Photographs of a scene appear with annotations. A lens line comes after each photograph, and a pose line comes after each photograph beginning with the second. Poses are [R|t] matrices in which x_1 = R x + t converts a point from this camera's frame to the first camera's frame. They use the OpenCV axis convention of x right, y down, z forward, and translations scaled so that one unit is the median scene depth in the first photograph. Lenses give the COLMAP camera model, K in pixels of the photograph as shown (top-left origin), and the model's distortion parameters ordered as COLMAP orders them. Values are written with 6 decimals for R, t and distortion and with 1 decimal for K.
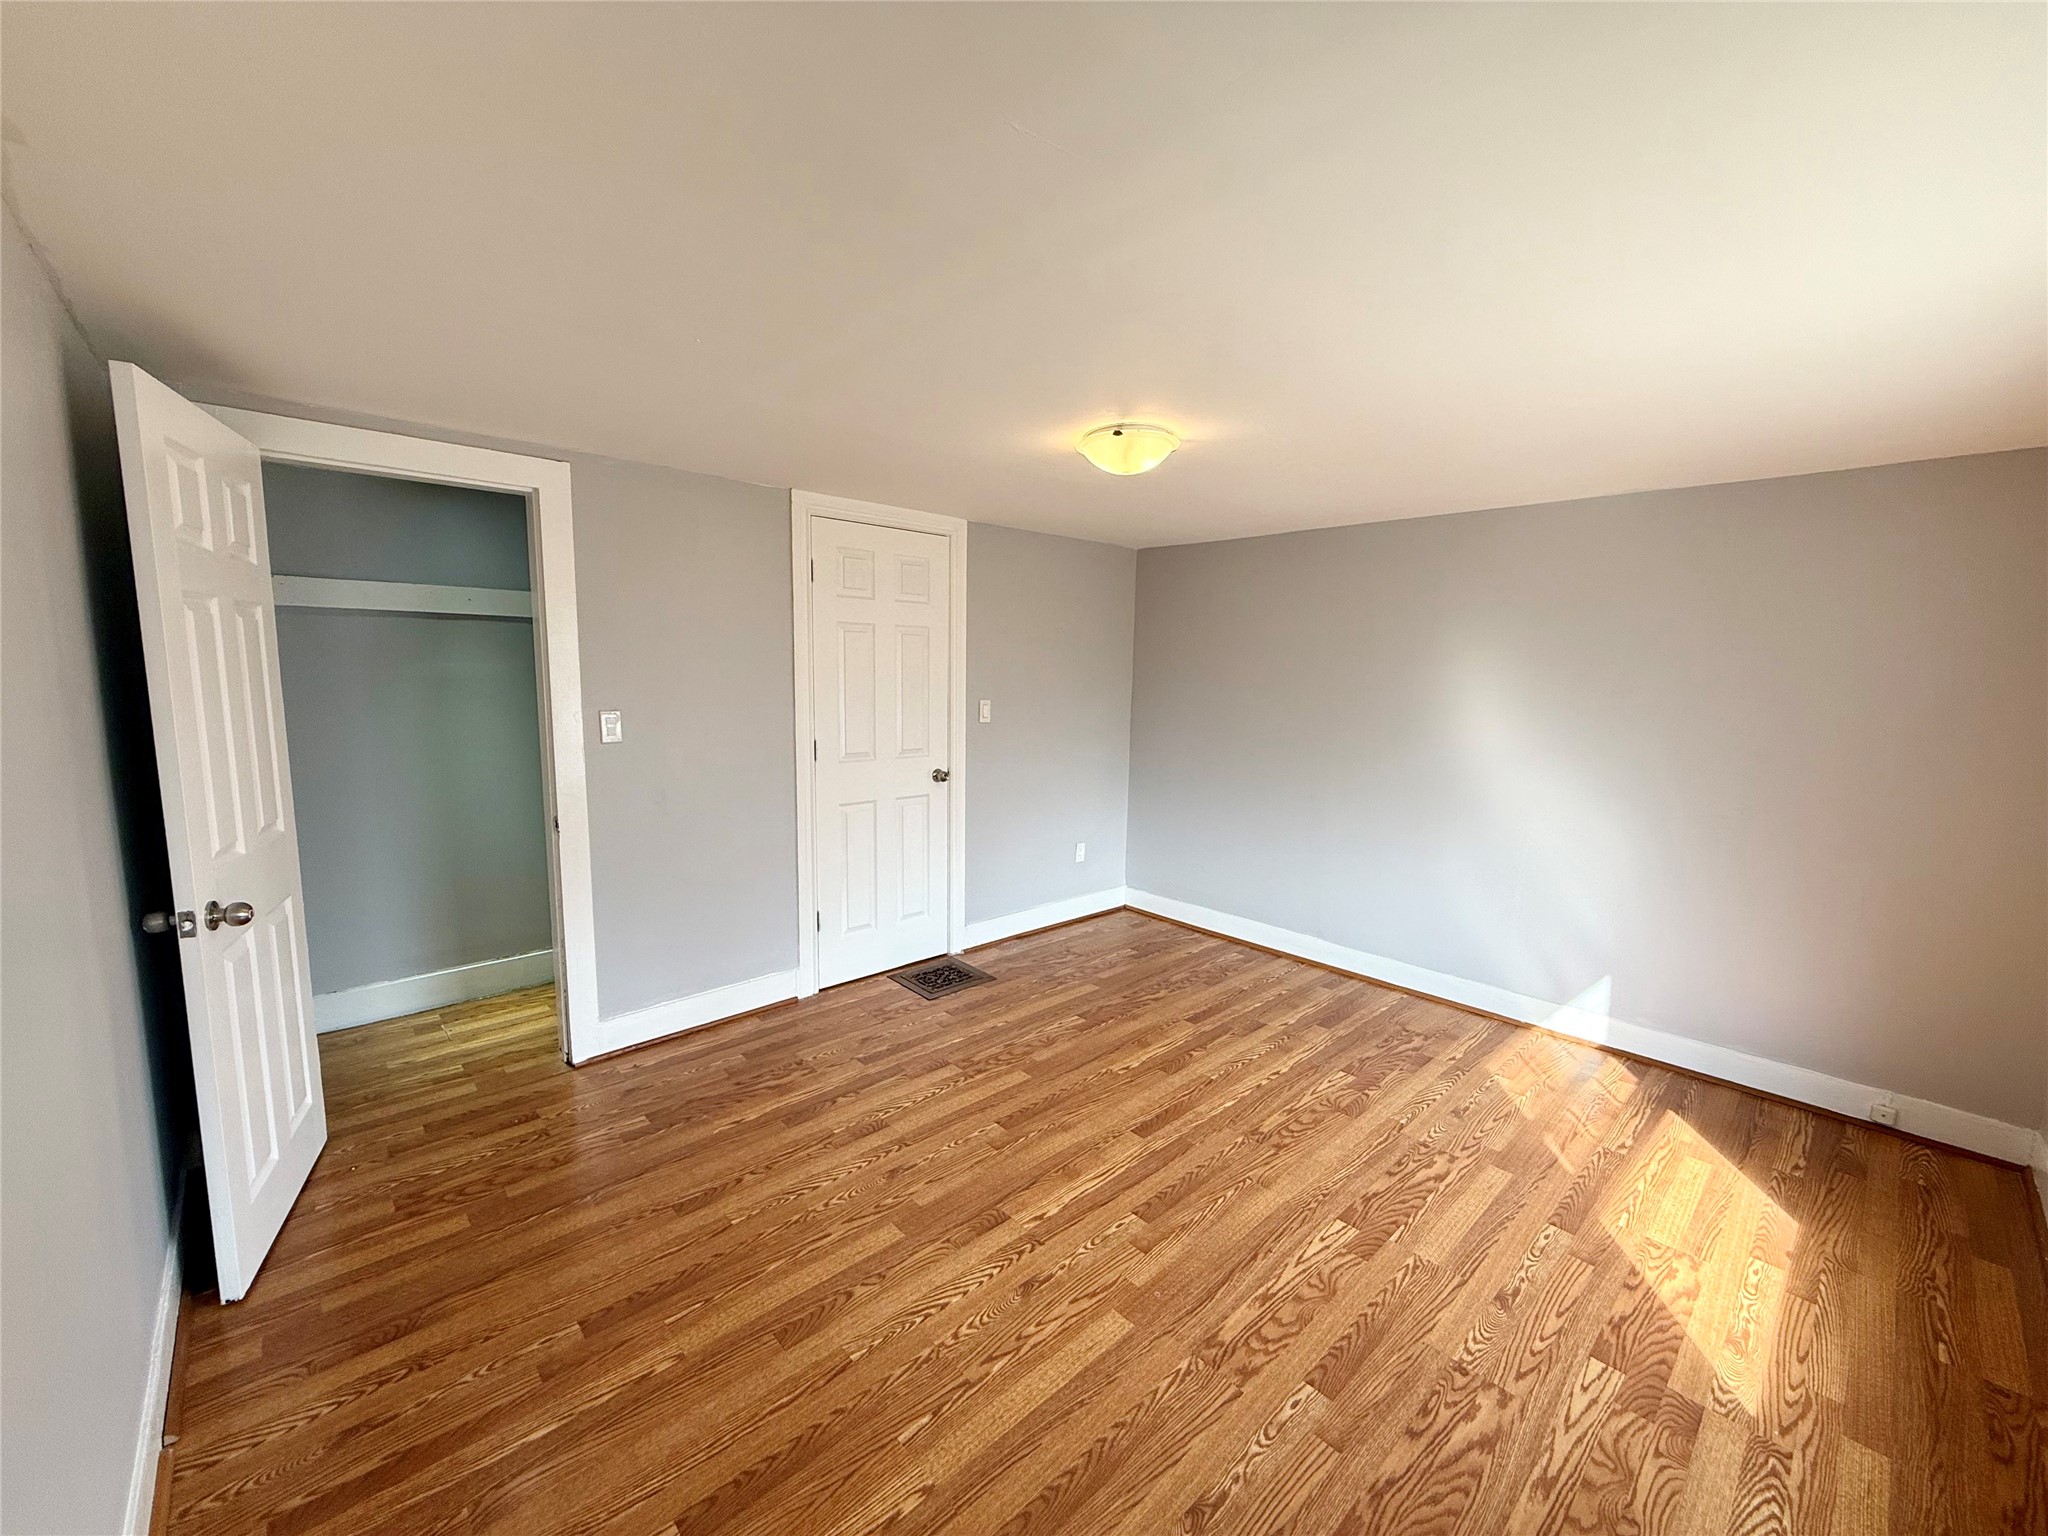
lens RADIAL K [[813.2, 0, 1025.1], [0, 813.2, 768.4], [0, 0, 1]] dist [-0.000273, 0.000780]
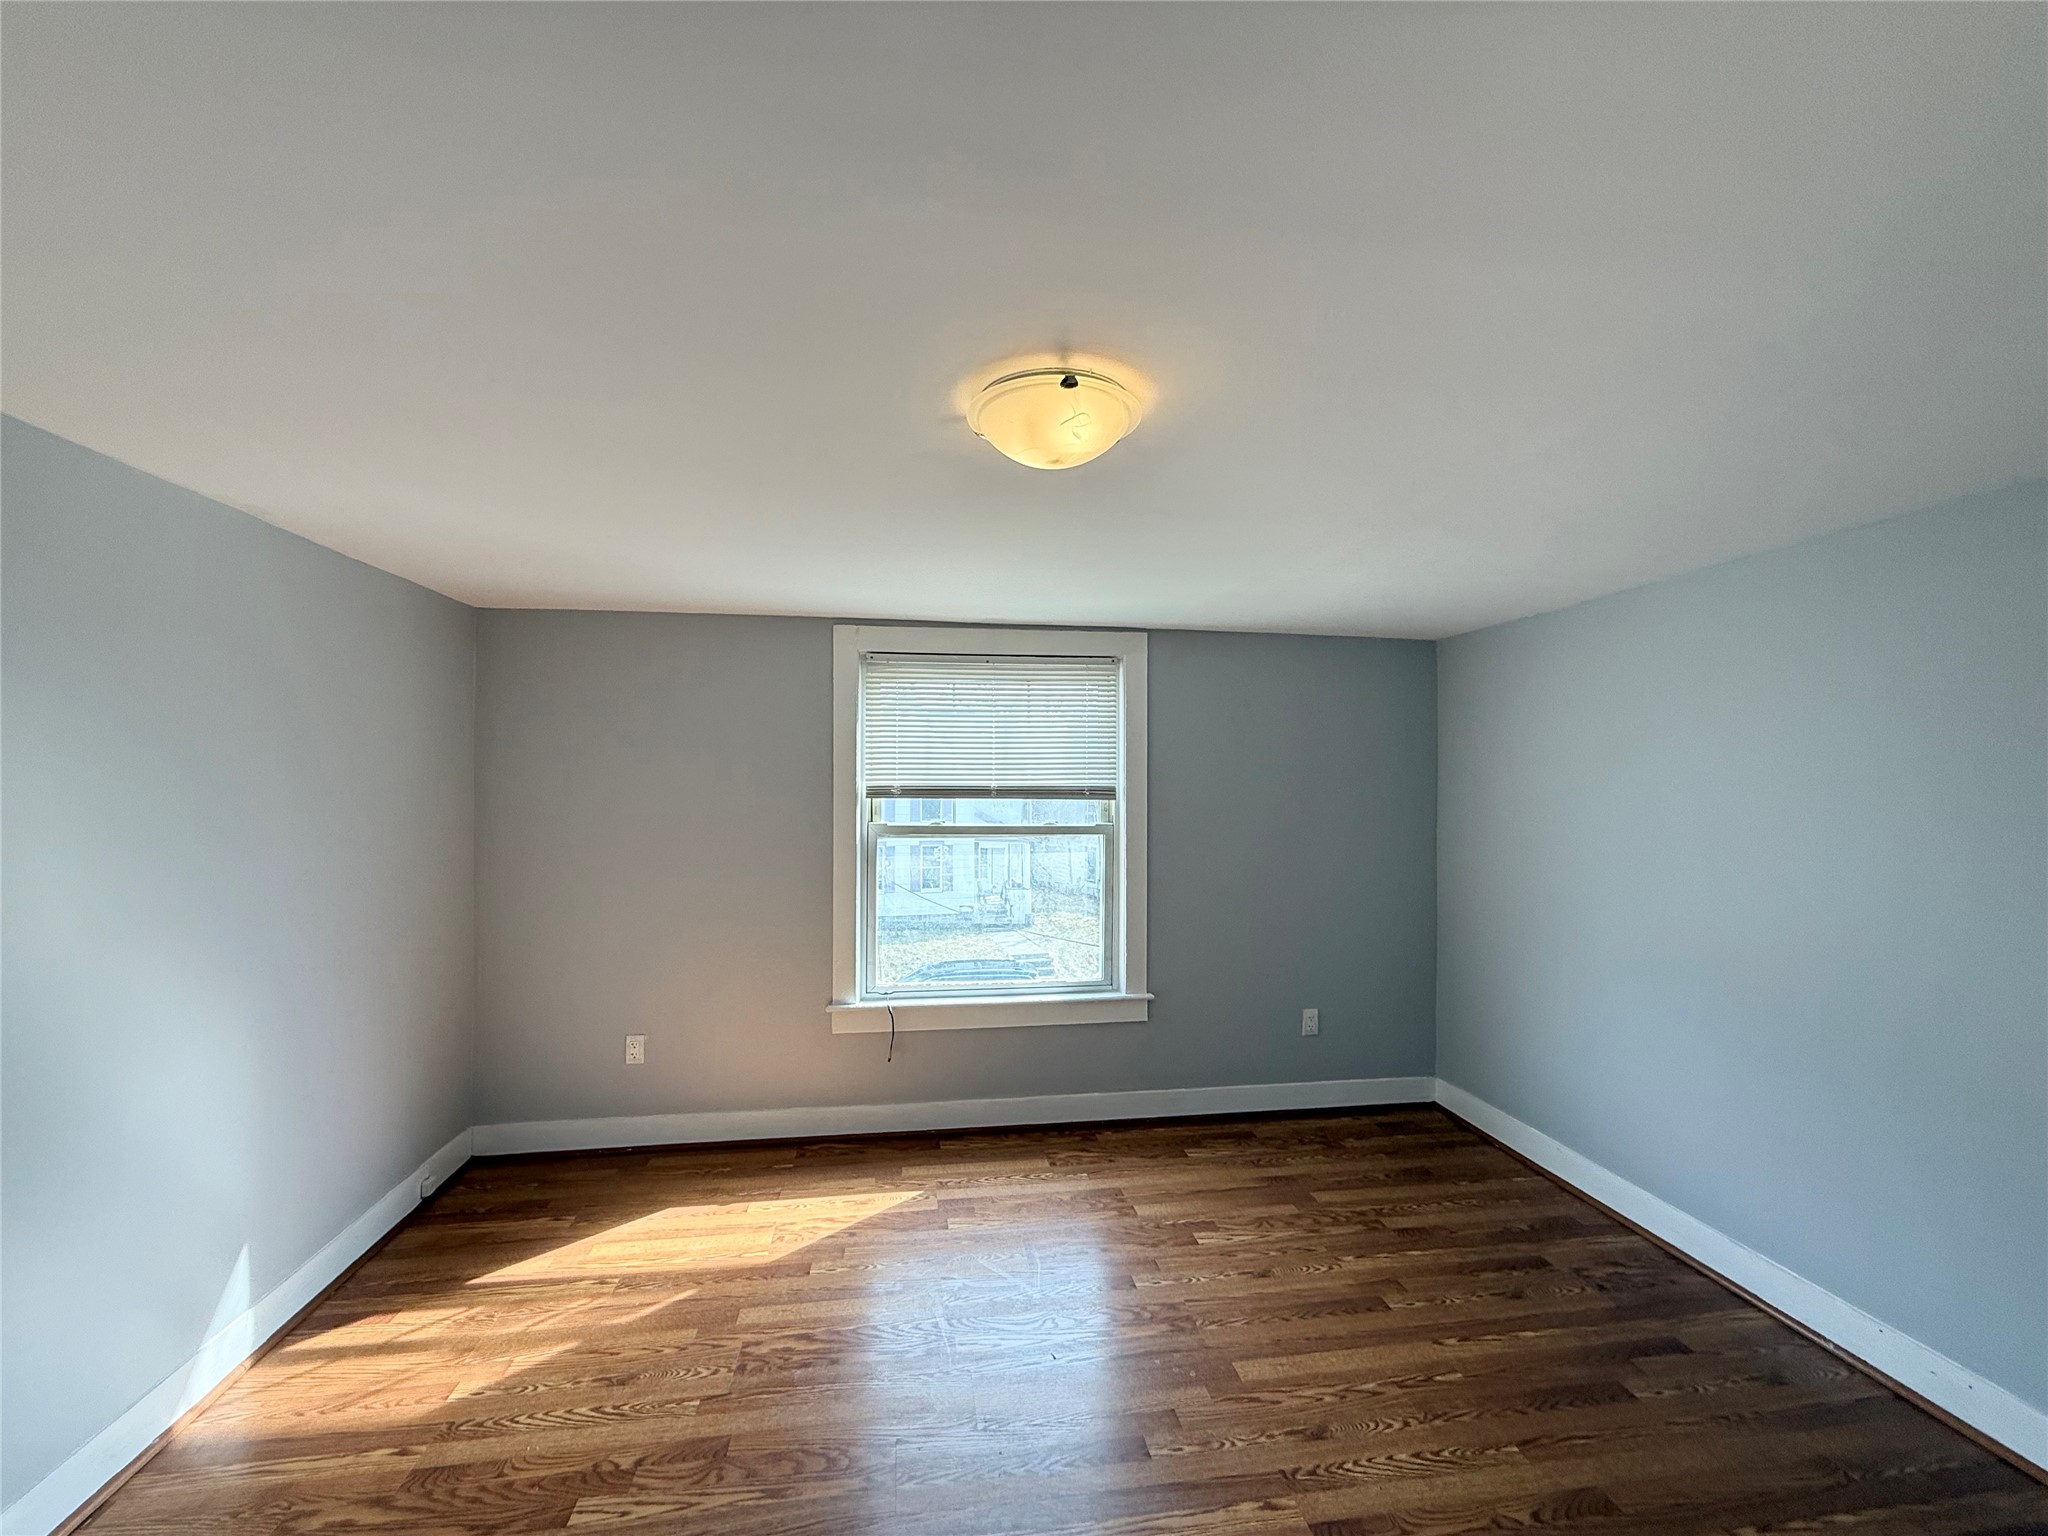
lens RADIAL K [[813.2, 0, 1013.0], [0, 813.2, 747.8], [0, 0, 1]] dist [-0.000273, 0.000780]
pose [[-0.817915, 0.001016, 0.575338, -0.235787], [0.053896, 0.995736, 0.074862, -0.237512], [-0.572809, 0.092239, -0.814482, 1.768794]]
